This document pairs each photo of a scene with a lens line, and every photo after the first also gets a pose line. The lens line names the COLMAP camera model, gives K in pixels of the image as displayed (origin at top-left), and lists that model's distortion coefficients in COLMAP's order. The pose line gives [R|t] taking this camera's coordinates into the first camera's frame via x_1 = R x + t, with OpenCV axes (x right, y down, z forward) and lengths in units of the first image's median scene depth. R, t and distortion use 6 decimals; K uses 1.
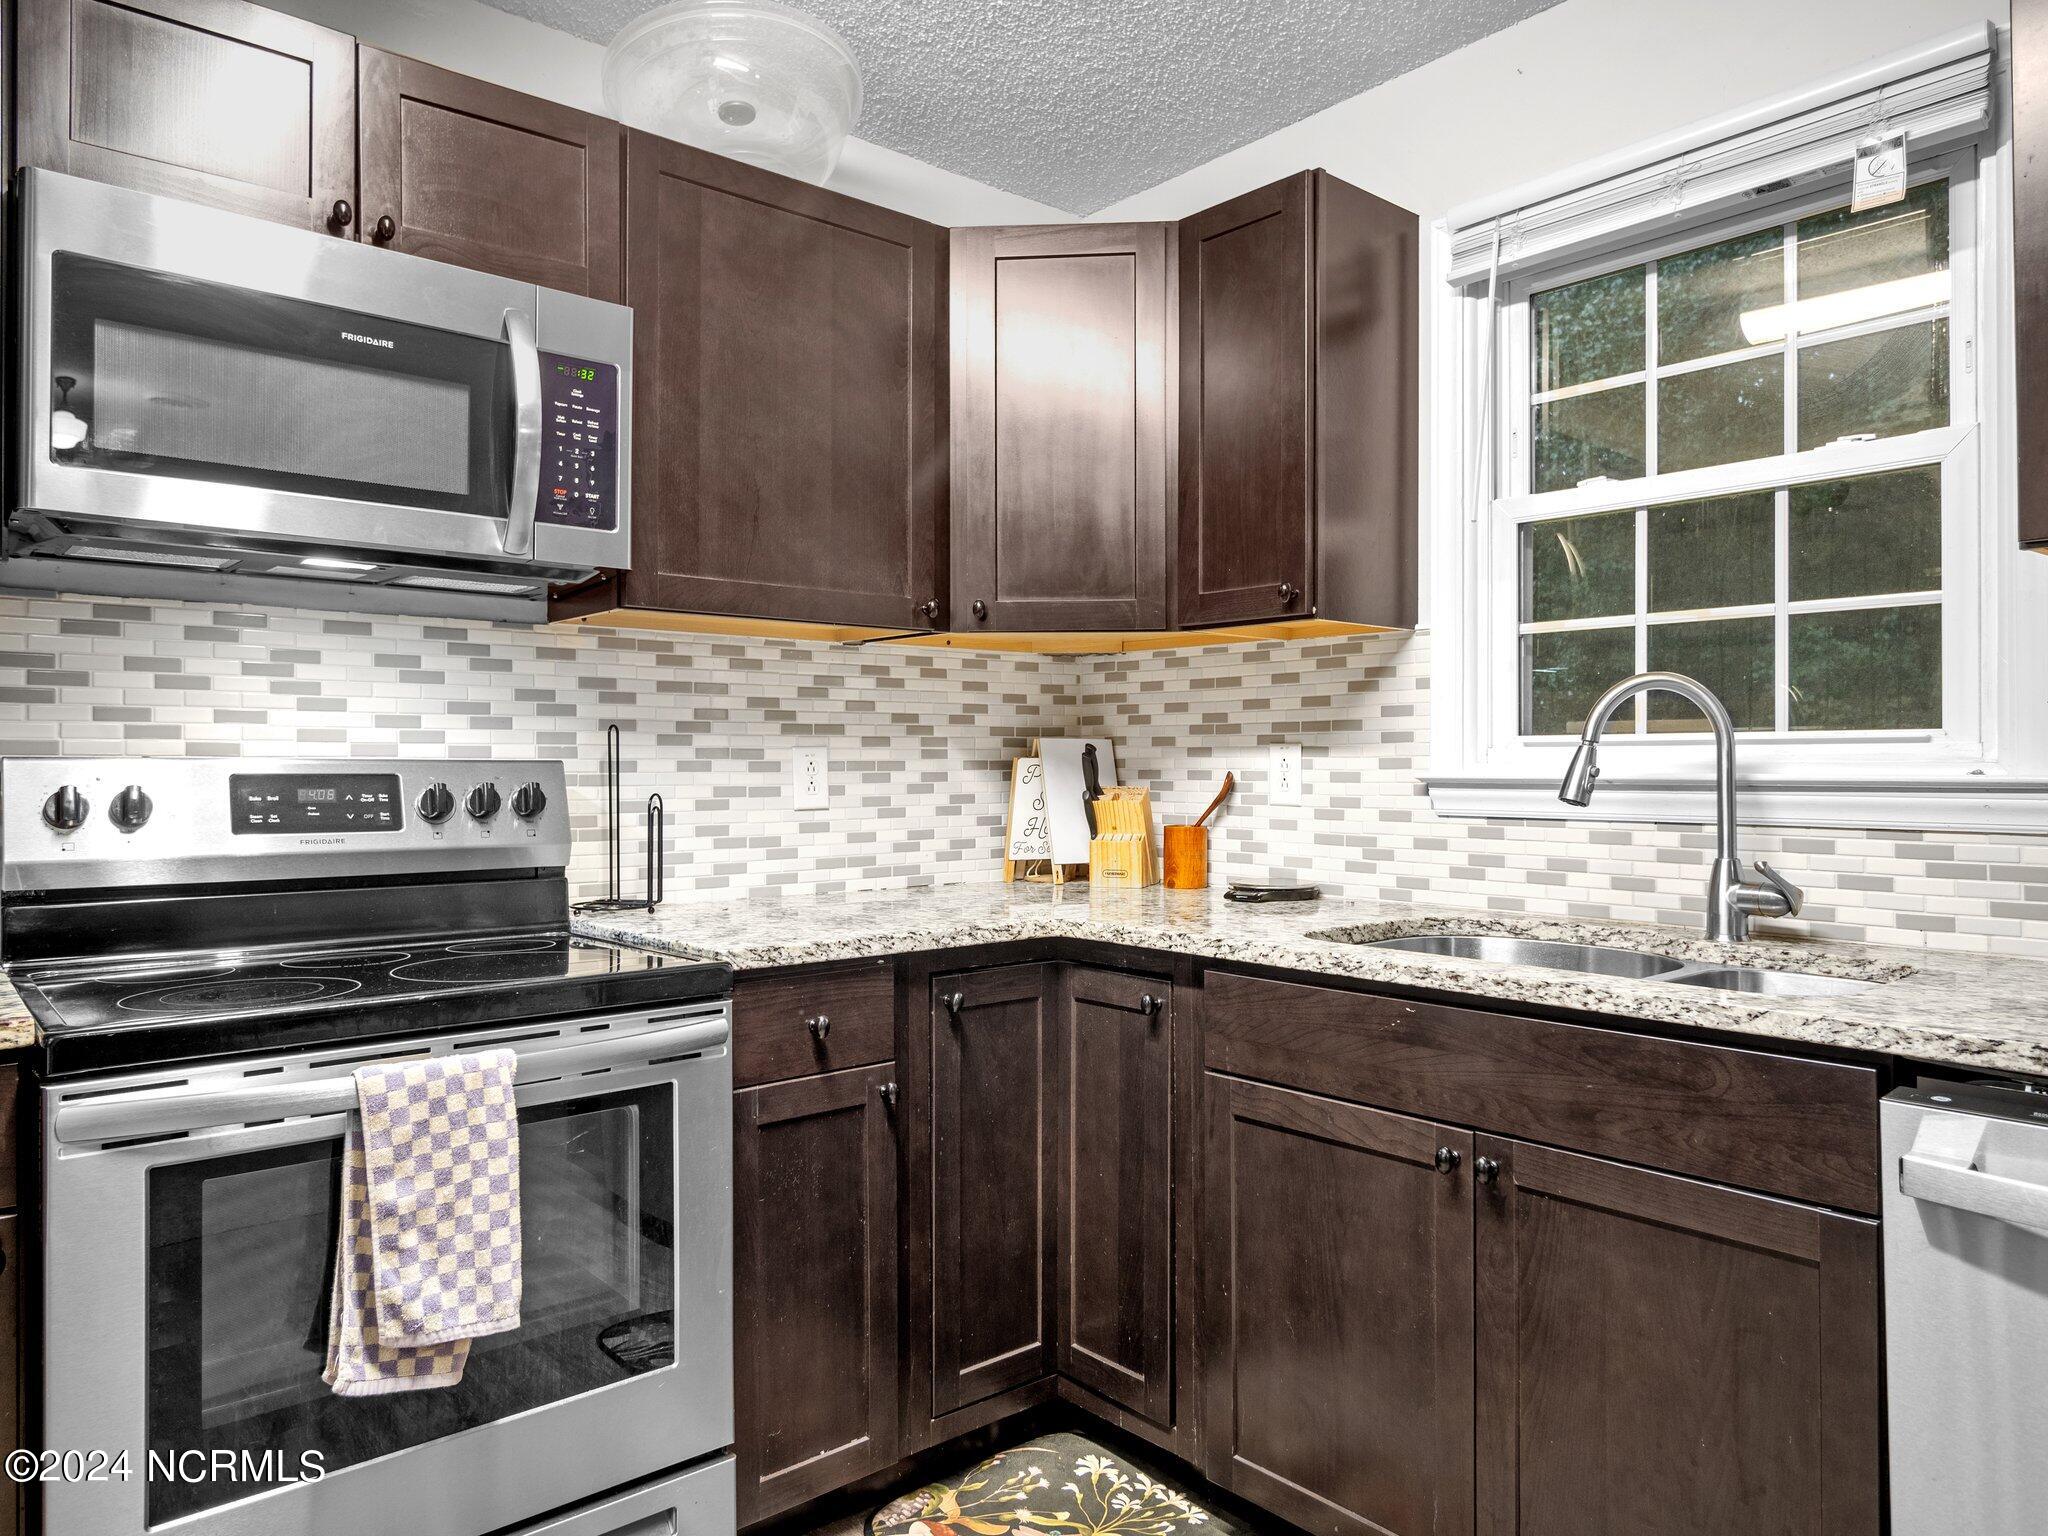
lens RADIAL K [[1353.0, 0, 1033.5], [0, 1353.0, 755.0], [0, 0, 1]] dist [-0.000311, -0.002394]
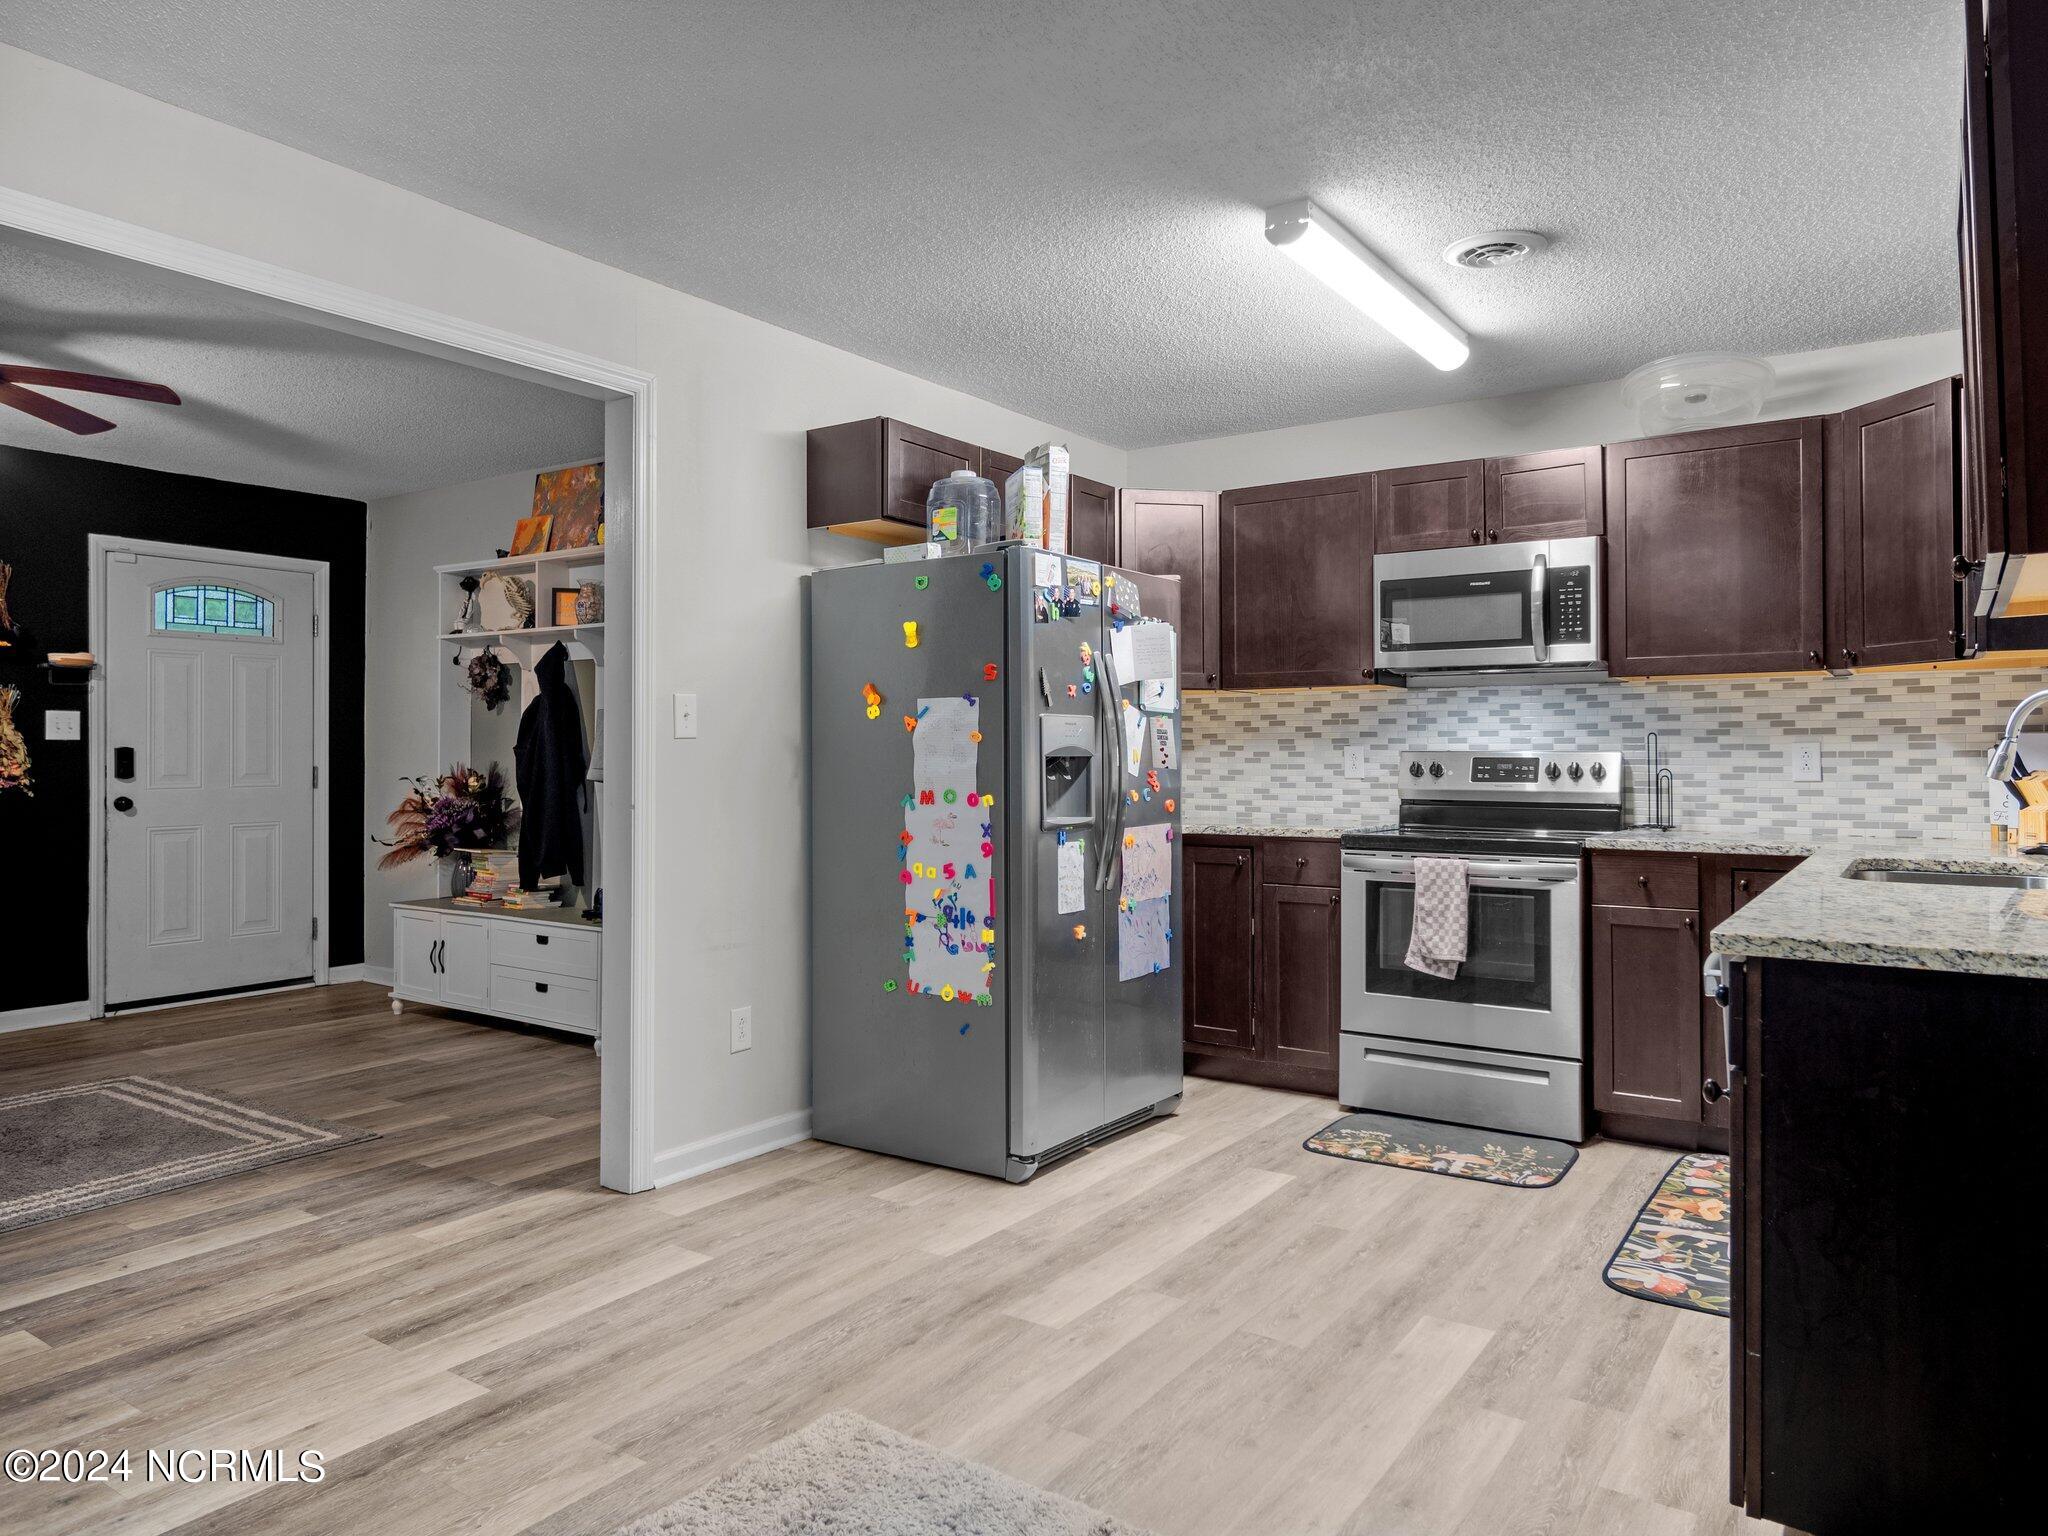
lens RADIAL K [[1331.0, 0, 1031.2], [0, 1331.0, 742.4], [0, 0, 1]] dist [0.000026, -0.001187]
pose [[0.255424, -0.009360, -0.966784, 1.361095], [0.006280, 0.999948, -0.008022, 0.001033], [0.966809, -0.004023, 0.255469, -0.350642]]
